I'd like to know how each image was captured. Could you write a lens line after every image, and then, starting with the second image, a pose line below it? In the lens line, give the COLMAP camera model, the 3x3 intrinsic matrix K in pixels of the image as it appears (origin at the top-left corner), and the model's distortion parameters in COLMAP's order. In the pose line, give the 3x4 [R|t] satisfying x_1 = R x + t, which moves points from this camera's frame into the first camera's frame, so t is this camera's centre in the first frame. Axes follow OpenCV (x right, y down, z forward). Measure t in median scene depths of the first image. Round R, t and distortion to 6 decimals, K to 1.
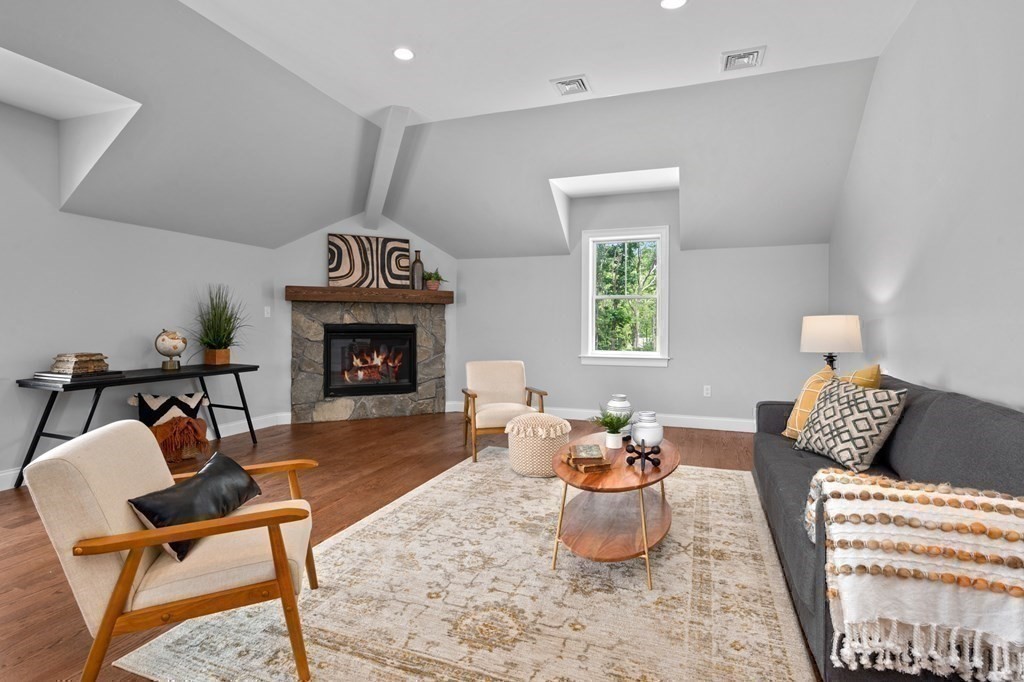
lens RADIAL K [[495.2, 0, 510.7], [0, 495.2, 324.2], [0, 0, 1]] dist [-0.000106, -0.000133]
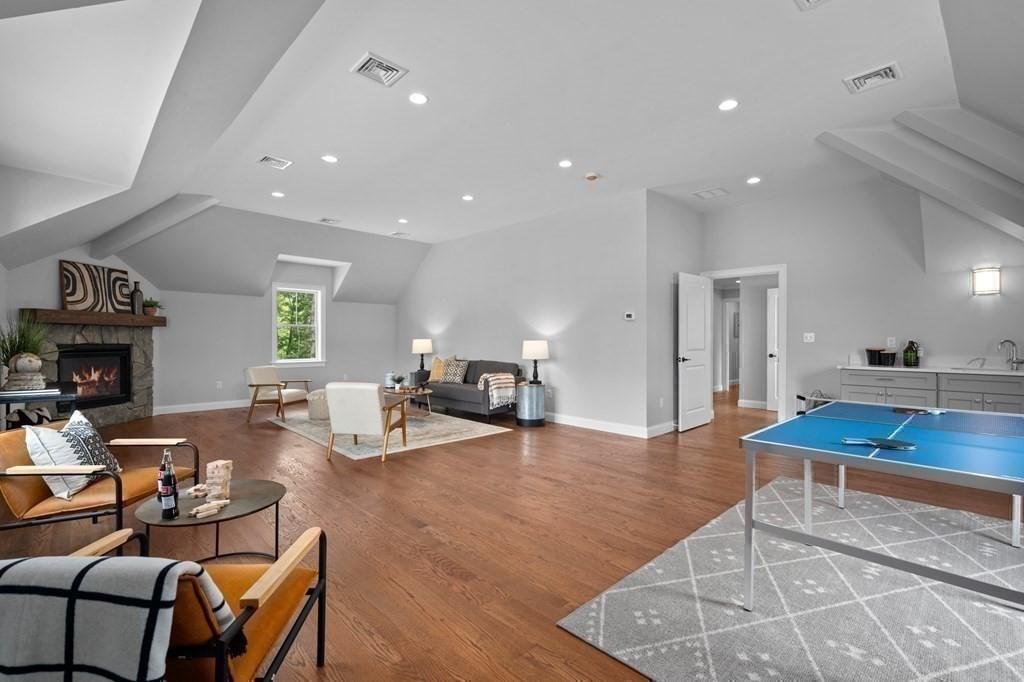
lens RADIAL K [[465.8, 0, 513.2], [0, 465.8, 330.7], [0, 0, 1]] dist [0.009226, -0.000028]
pose [[0.426571, 0.014925, 0.904331, -0.831314], [-0.004492, 0.999886, -0.014383, -0.019181], [-0.904443, 0.002073, 0.426590, -0.301573]]
